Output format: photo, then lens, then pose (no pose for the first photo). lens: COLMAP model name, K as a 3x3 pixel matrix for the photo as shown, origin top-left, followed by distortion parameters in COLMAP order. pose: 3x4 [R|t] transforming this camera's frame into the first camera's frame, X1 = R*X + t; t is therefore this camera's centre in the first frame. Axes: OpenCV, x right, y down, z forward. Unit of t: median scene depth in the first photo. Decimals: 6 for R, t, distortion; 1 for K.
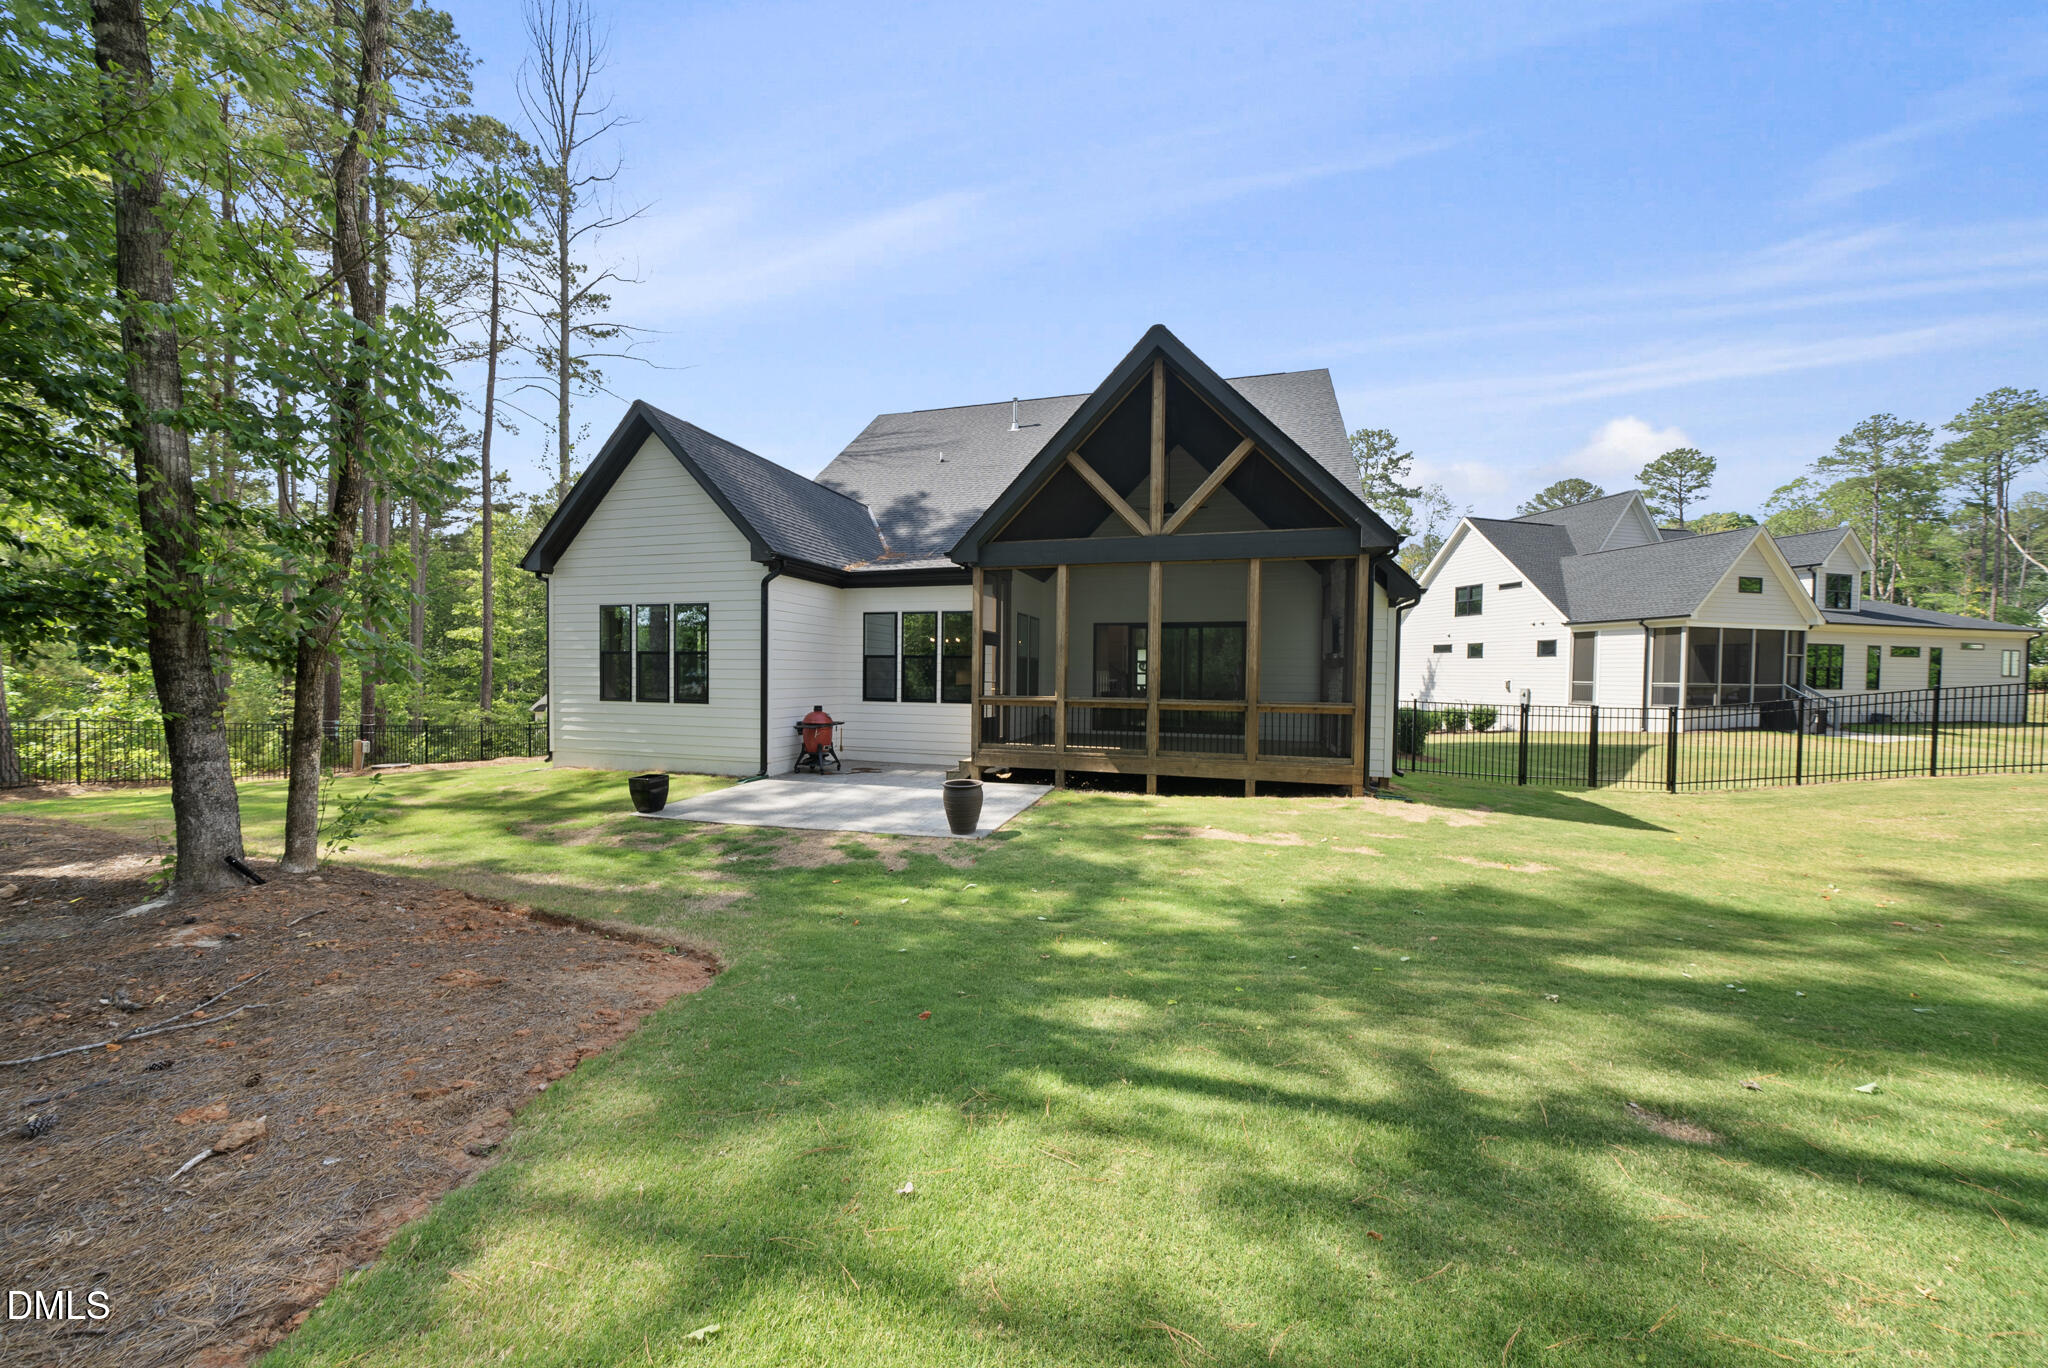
lens RADIAL K [[718.4, 0, 1020.0], [0, 718.4, 692.2], [0, 0, 1]] dist [-0.006424, -0.000288]
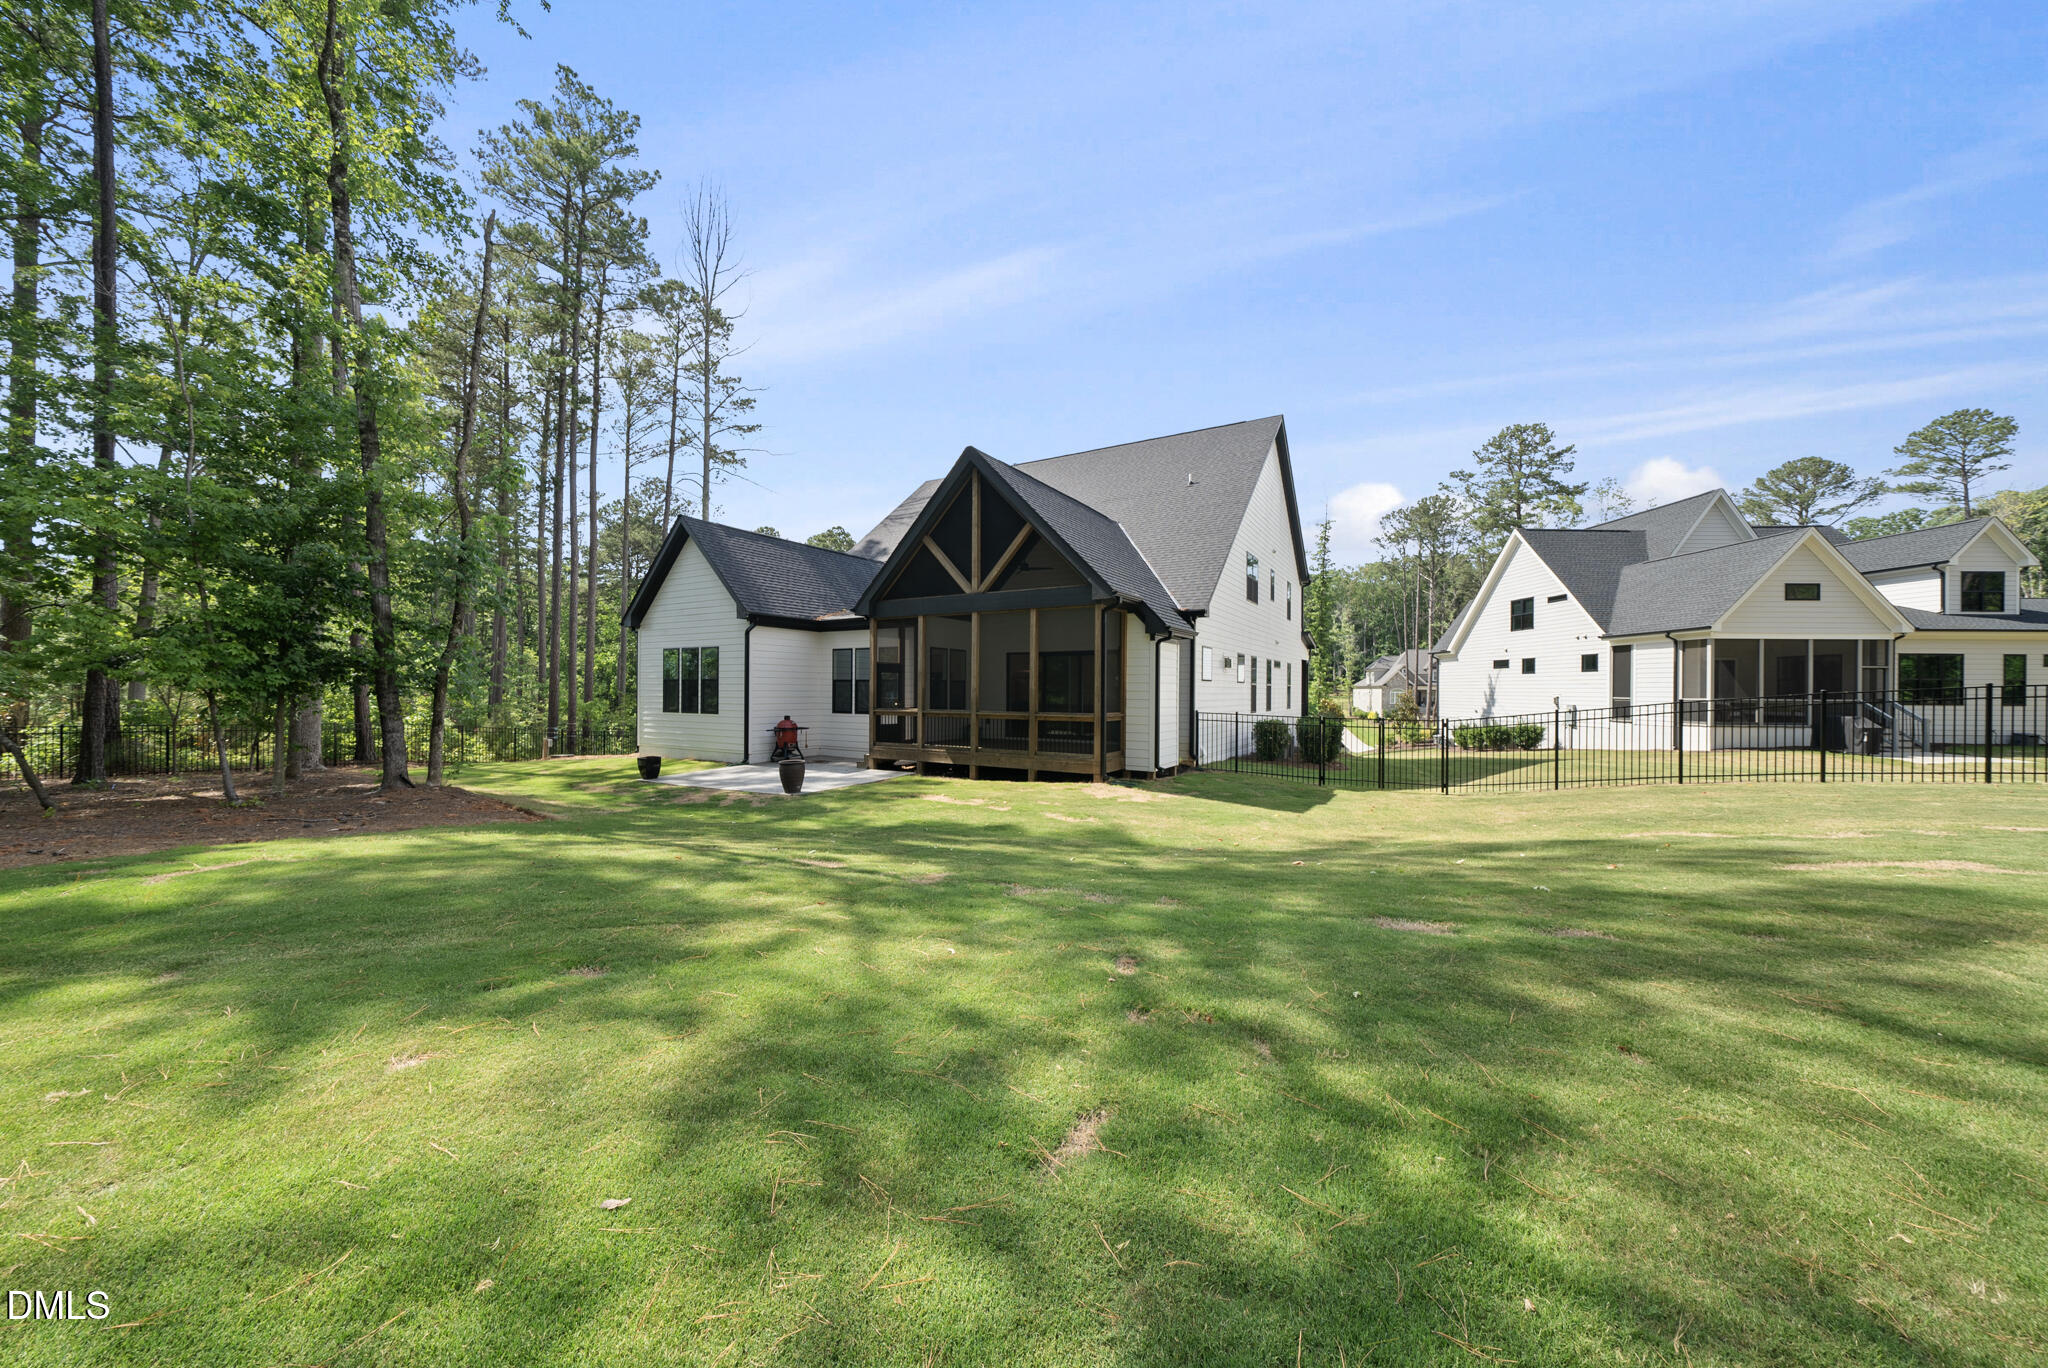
lens RADIAL K [[730.1, 0, 1024.0], [0, 730.1, 684.0], [0, 0, 1]] dist [-0.005274, 0.000016]
pose [[0.967498, -0.007955, -0.252755, 0.296680], [-0.001376, 0.999325, -0.036717, 0.004464], [0.252876, 0.035872, 0.966833, -0.159755]]
